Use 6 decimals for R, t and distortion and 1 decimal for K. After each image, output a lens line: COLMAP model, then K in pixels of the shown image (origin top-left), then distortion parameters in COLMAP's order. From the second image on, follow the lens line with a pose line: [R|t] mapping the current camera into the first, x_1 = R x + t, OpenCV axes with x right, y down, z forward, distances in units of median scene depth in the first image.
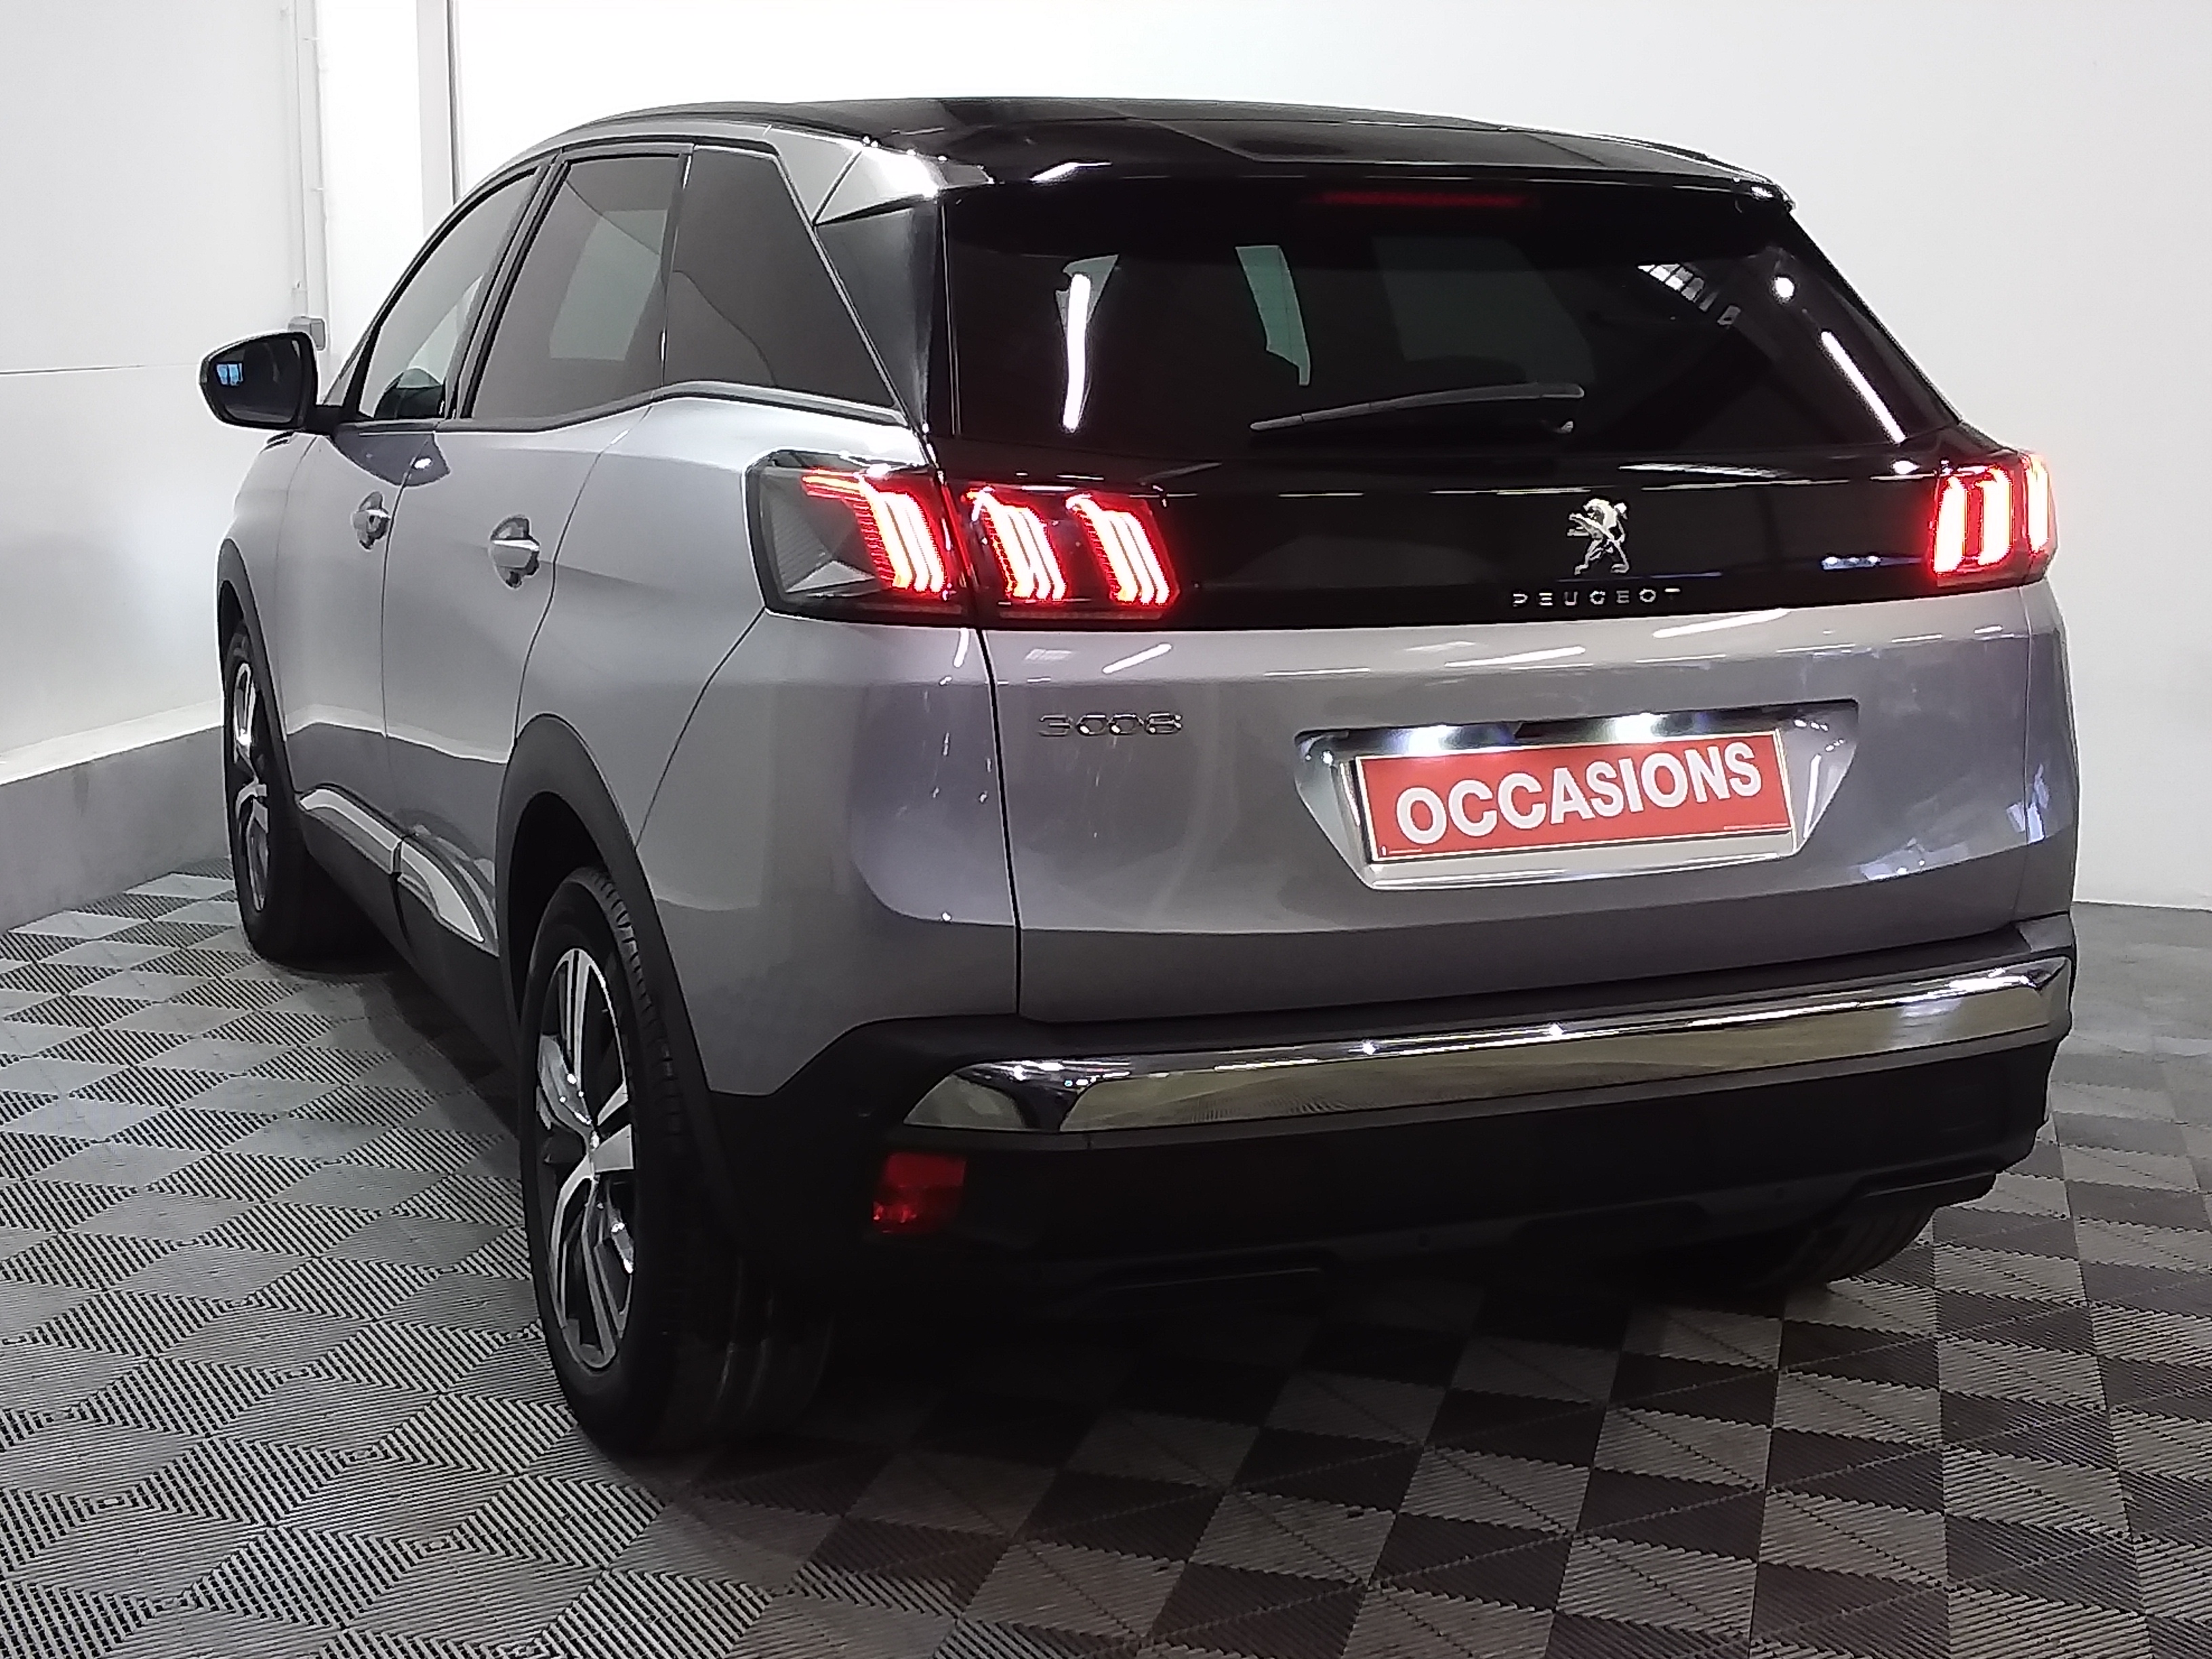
lens RADIAL K [[2842.8, 0, 1106.0], [0, 2842.8, 829.5], [0, 0, 1]] dist [0.128346, 0.005187]
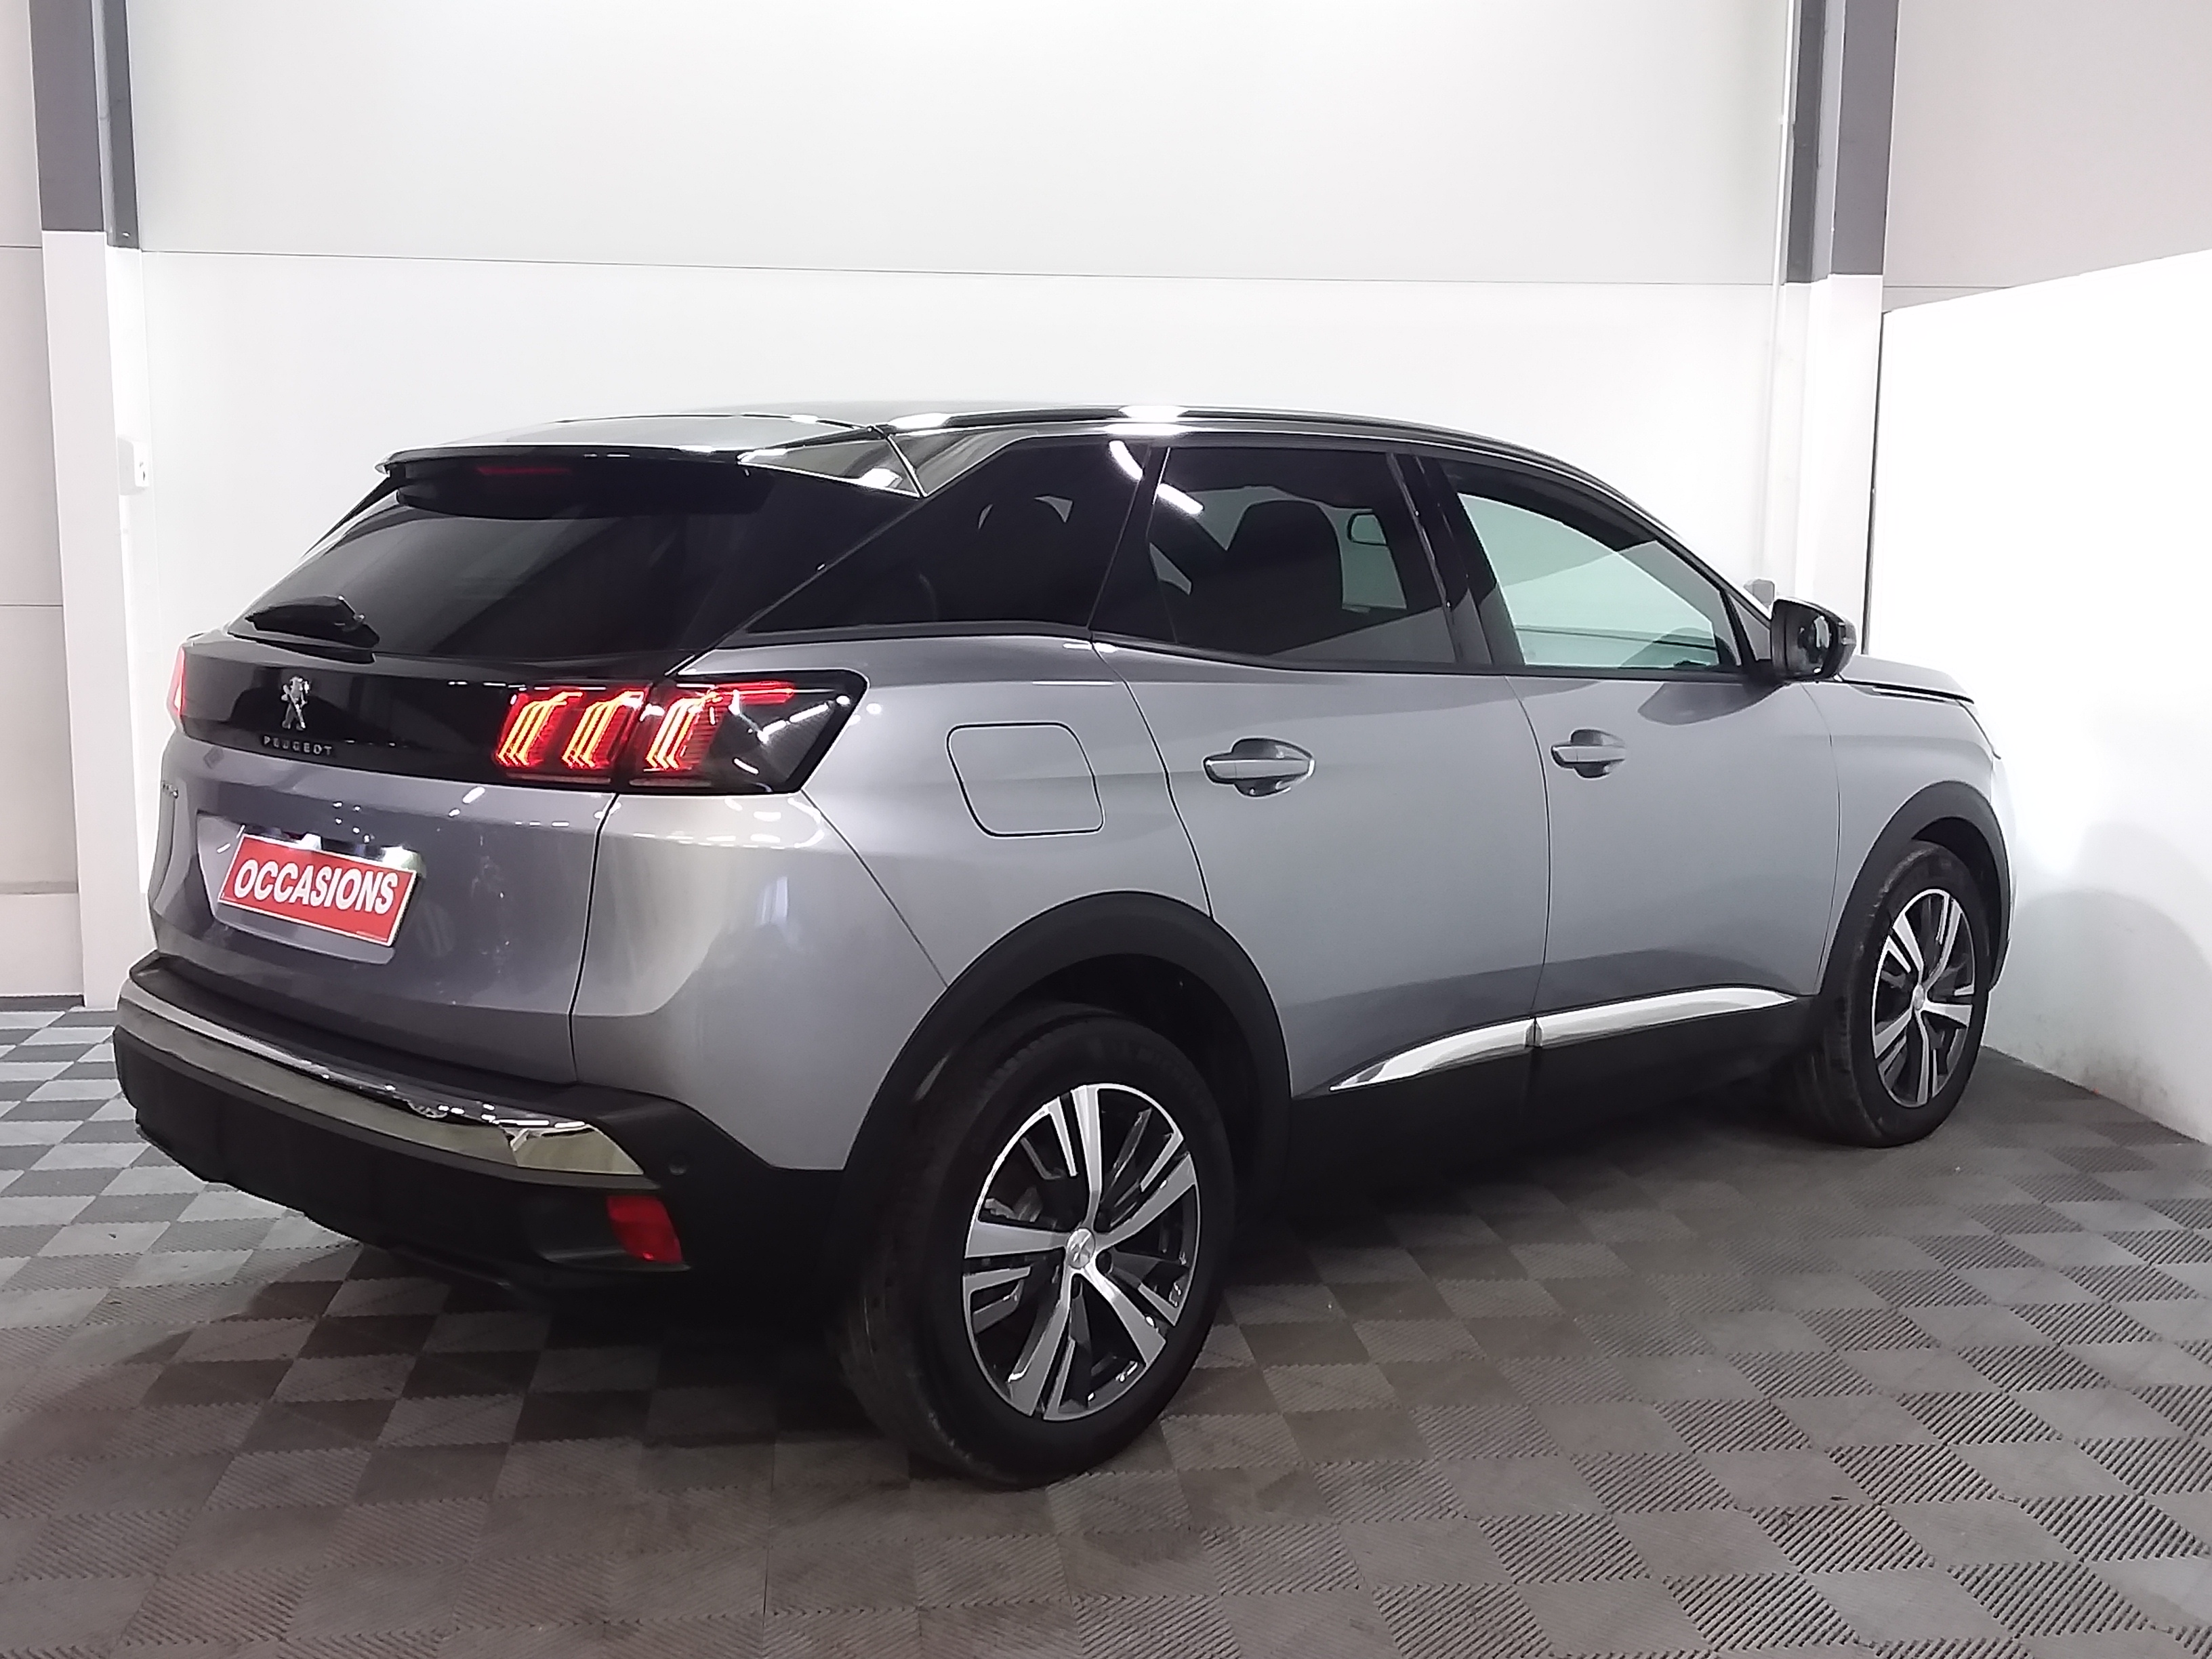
lens RADIAL K [[2612.1, 0, 1106.0], [0, 2612.1, 829.5], [0, 0, 1]] dist [-0.139387, 0.001838]
pose [[0.365241, 0.110487, -0.924333, 1.454655], [-0.175635, 0.983278, 0.048133, -0.166844], [0.914194, 0.144765, 0.378539, 0.874346]]
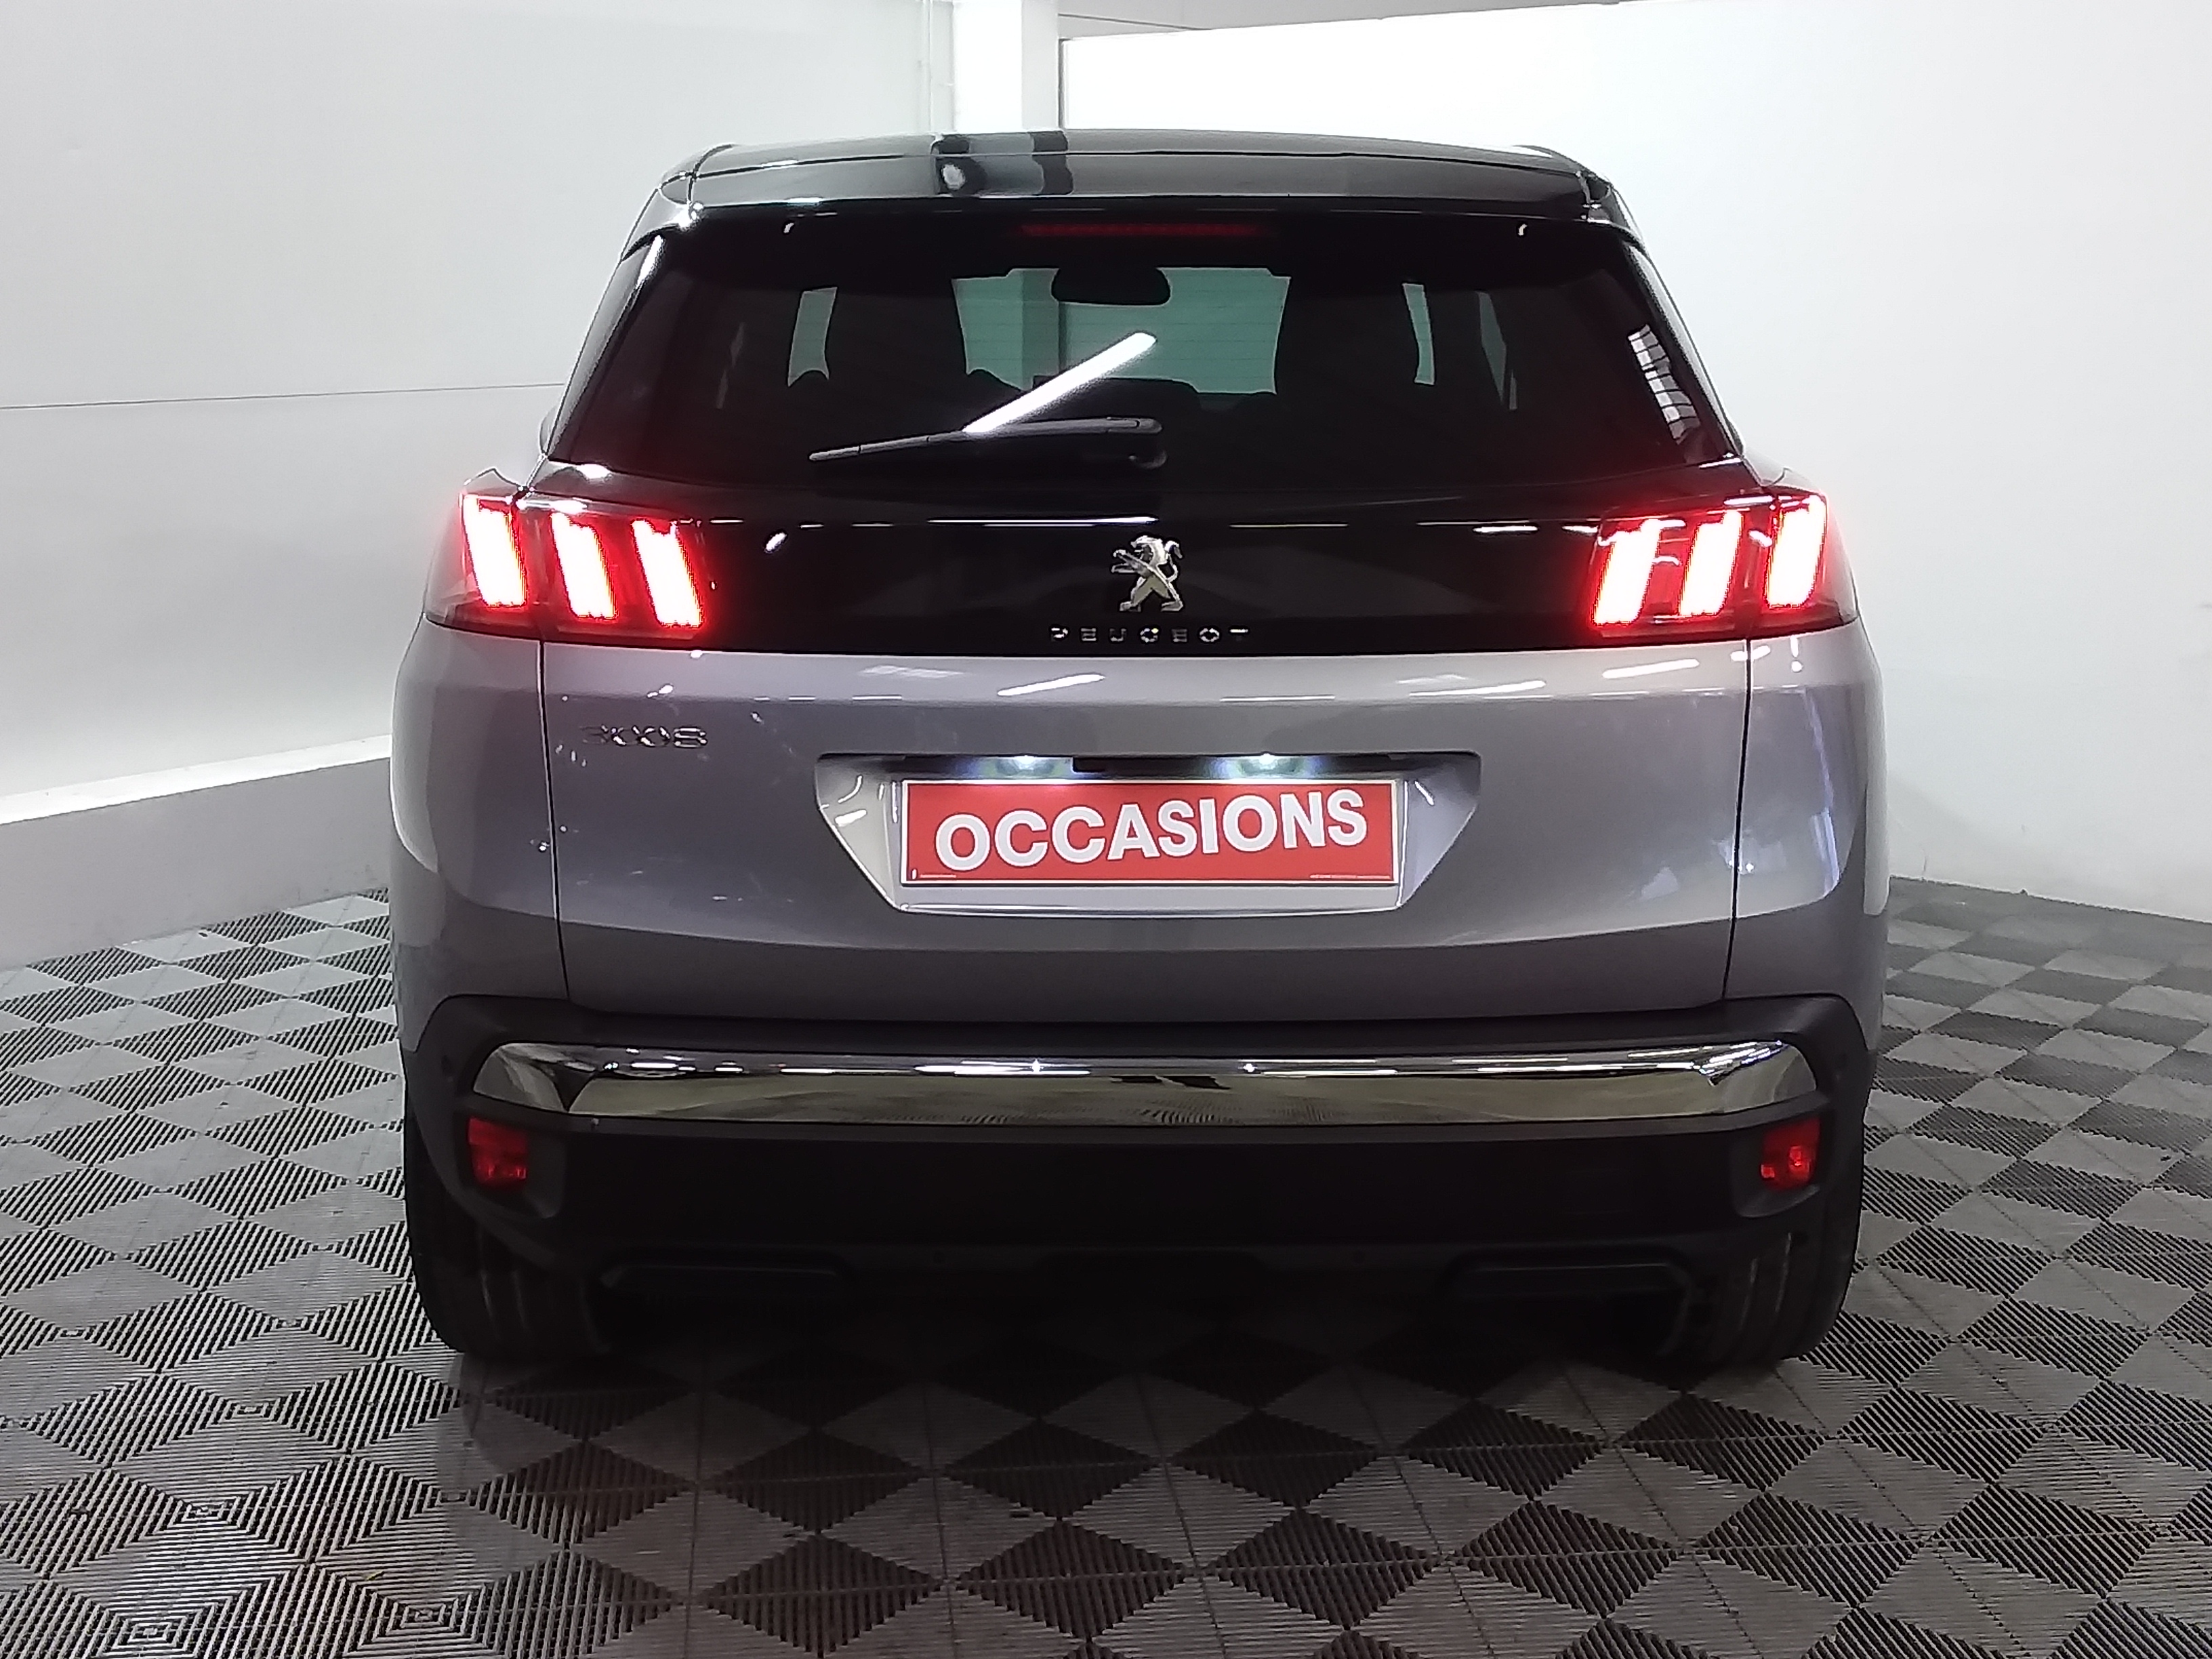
lens RADIAL K [[2545.5, 0, 1106.0], [0, 2545.5, 829.5], [0, 0, 1]] dist [0.121849, 0.015276]
pose [[0.923892, 0.067235, -0.376701, 0.486345], [-0.063078, 0.997735, 0.023375, -0.032978], [0.377419, 0.002165, 0.926040, 0.171776]]
